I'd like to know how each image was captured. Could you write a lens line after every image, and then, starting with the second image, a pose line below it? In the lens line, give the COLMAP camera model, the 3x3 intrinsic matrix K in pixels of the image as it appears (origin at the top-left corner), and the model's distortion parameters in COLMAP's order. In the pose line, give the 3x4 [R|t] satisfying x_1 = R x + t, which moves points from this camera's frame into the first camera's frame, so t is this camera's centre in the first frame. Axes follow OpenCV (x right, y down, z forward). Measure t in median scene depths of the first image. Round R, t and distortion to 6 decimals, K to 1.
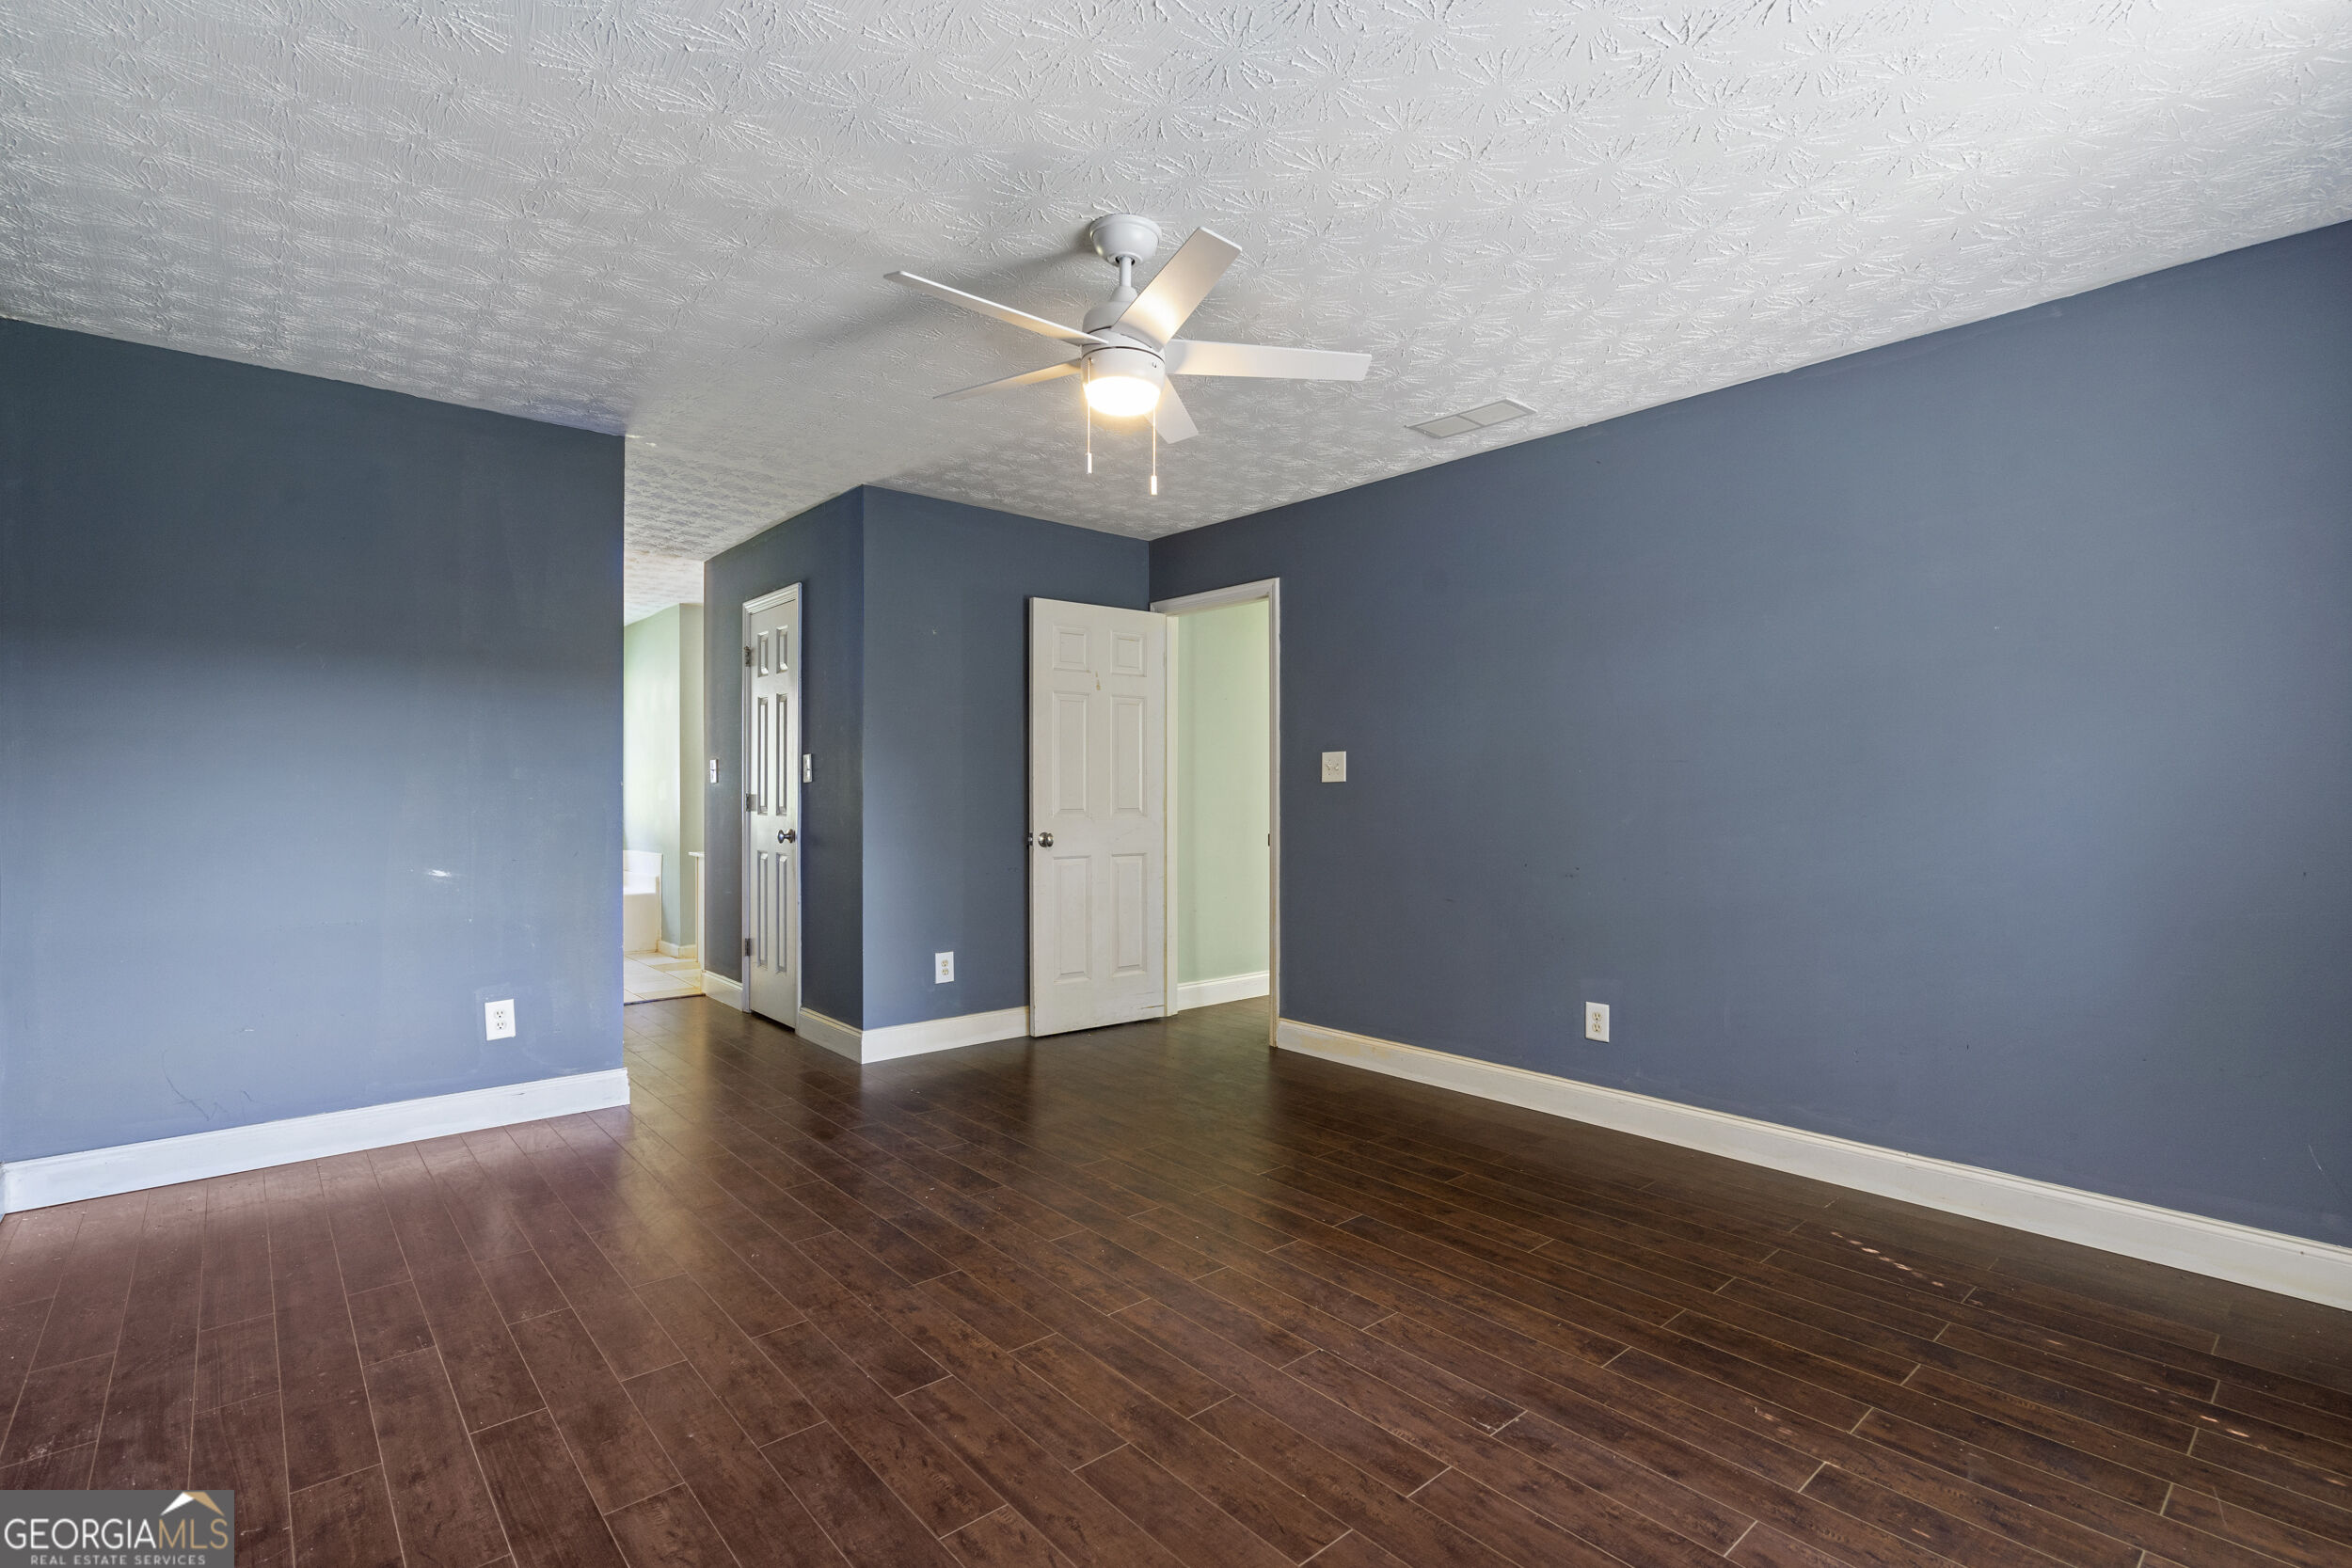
lens RADIAL K [[1098.6, 0, 1173.5], [0, 1098.6, 782.8], [0, 0, 1]] dist [-0.000184, 0.000775]
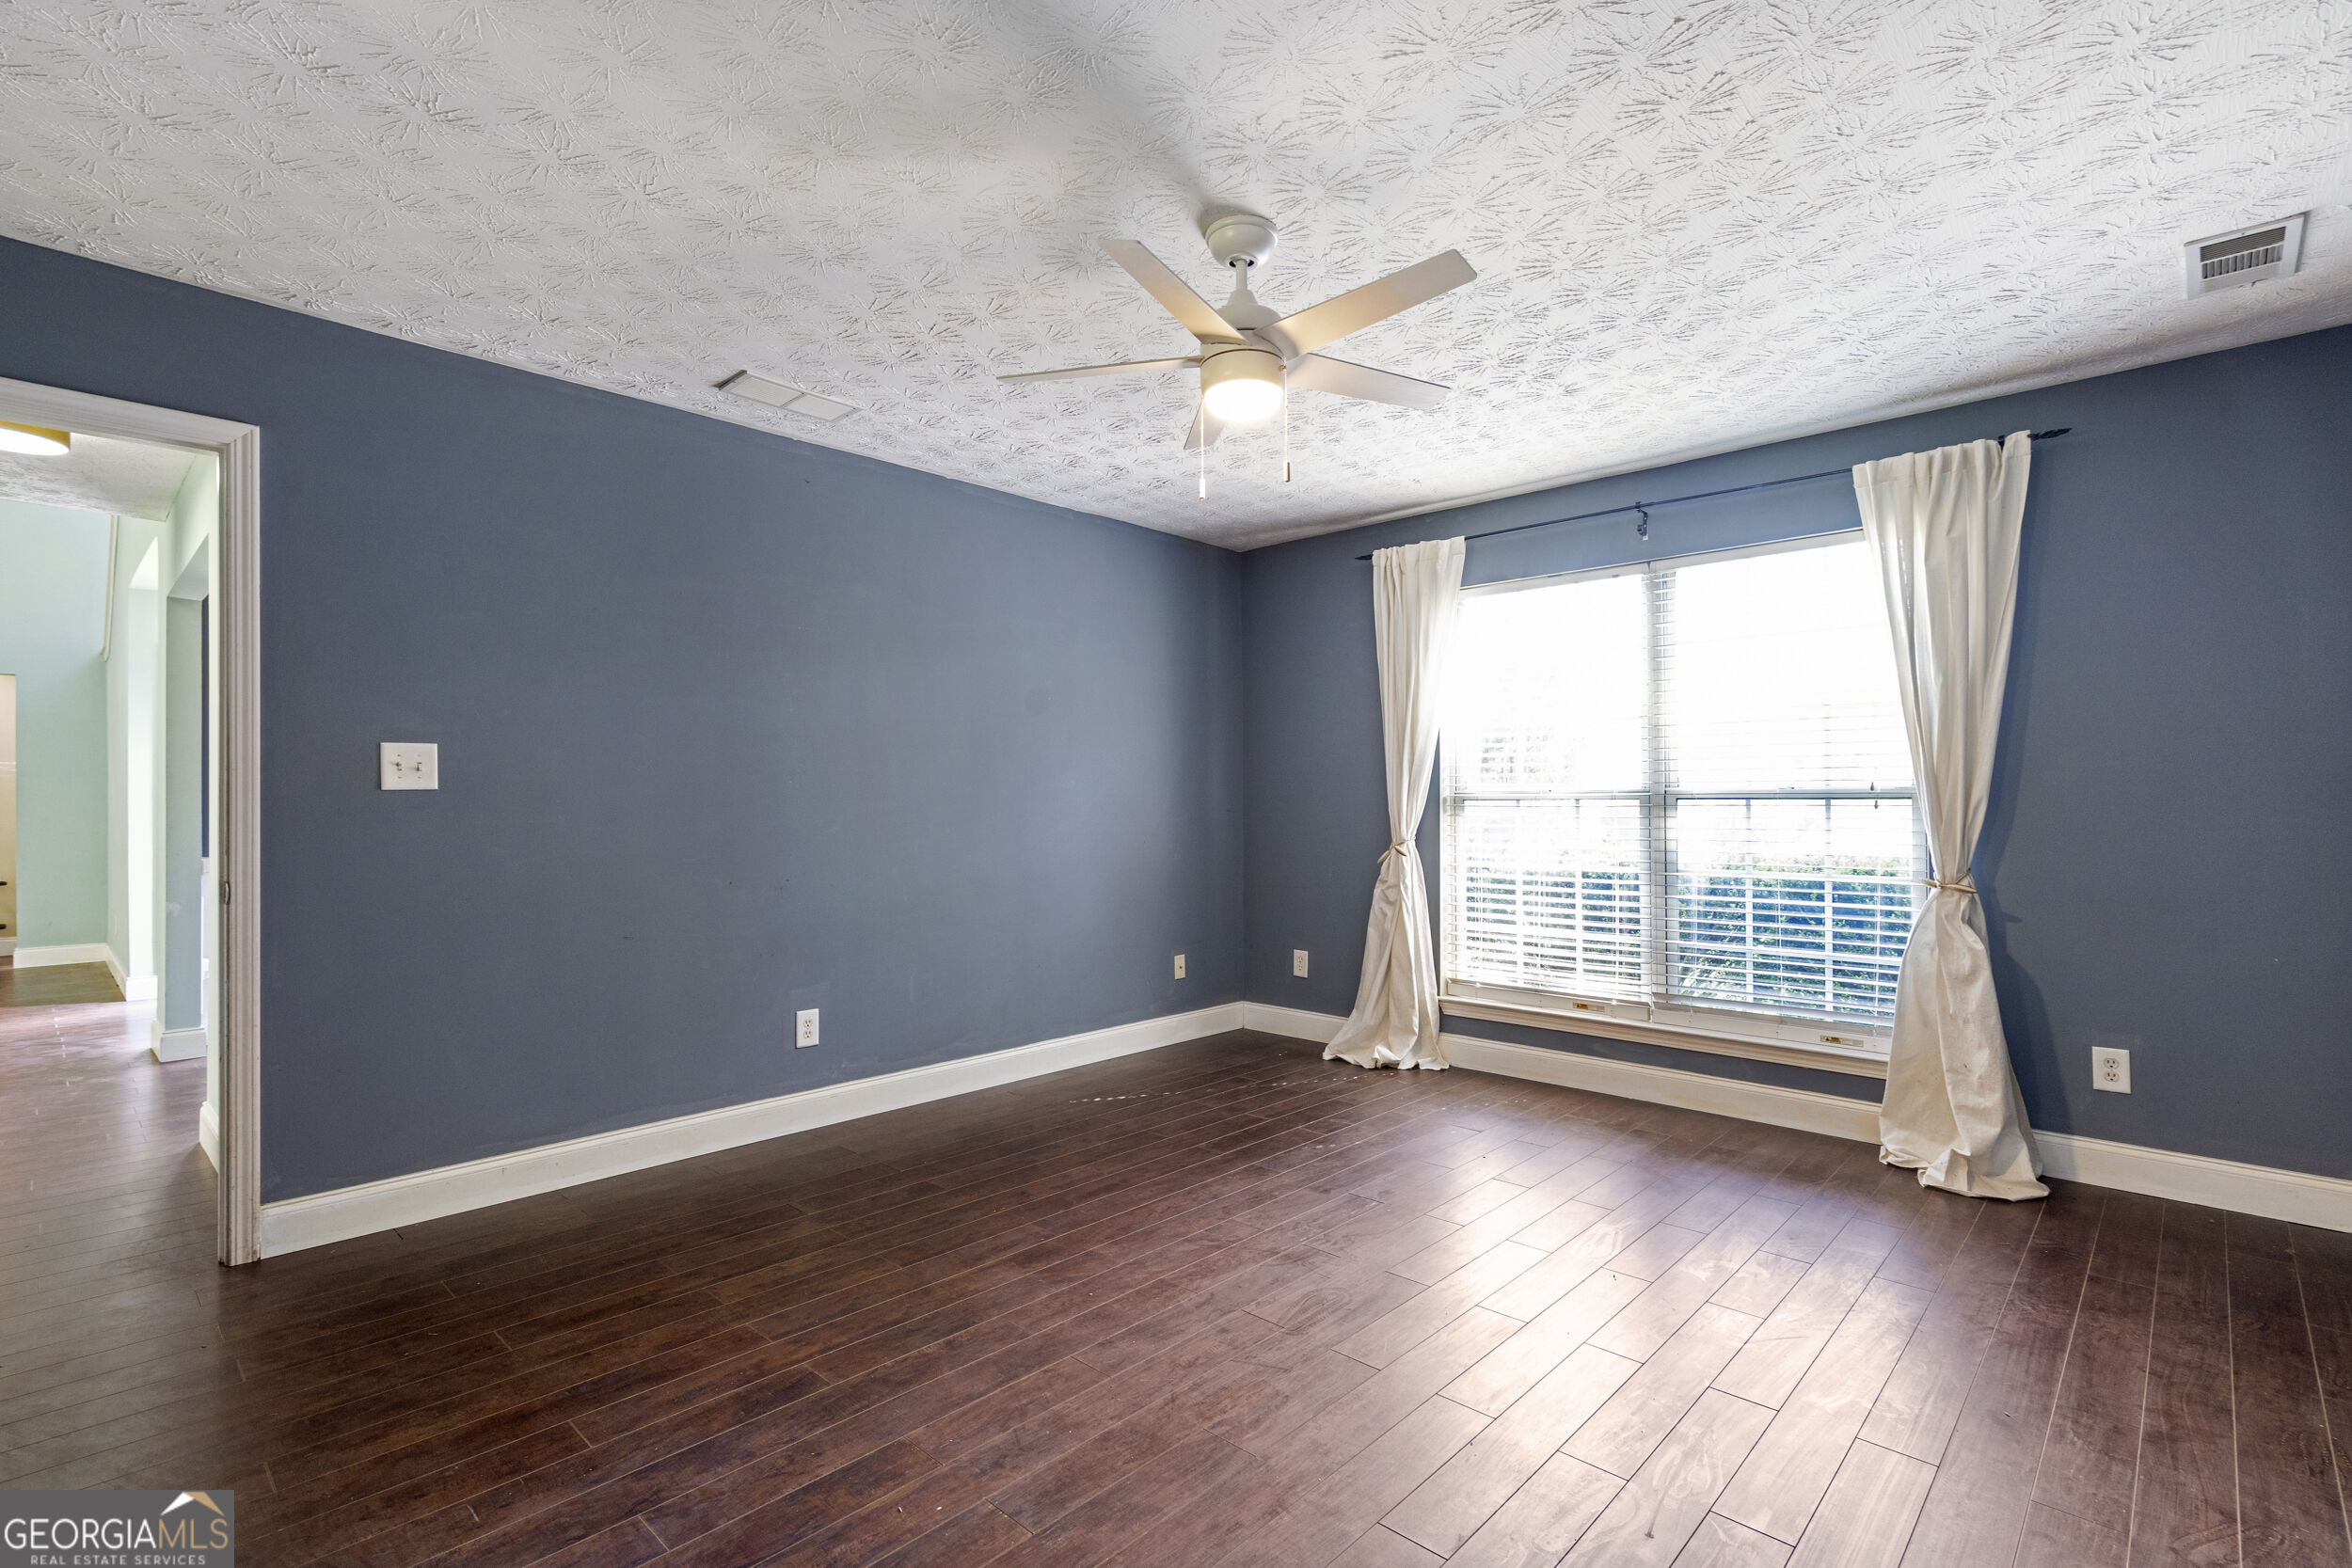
lens RADIAL K [[1098.6, 0, 1173.7], [0, 1098.6, 781.2], [0, 0, 1]] dist [-0.000184, 0.000775]
pose [[-0.102030, 0.016121, 0.994651, -0.807890], [-0.005143, 0.999847, -0.016733, 0.004055], [-0.994768, -0.006823, -0.101932, 0.927237]]
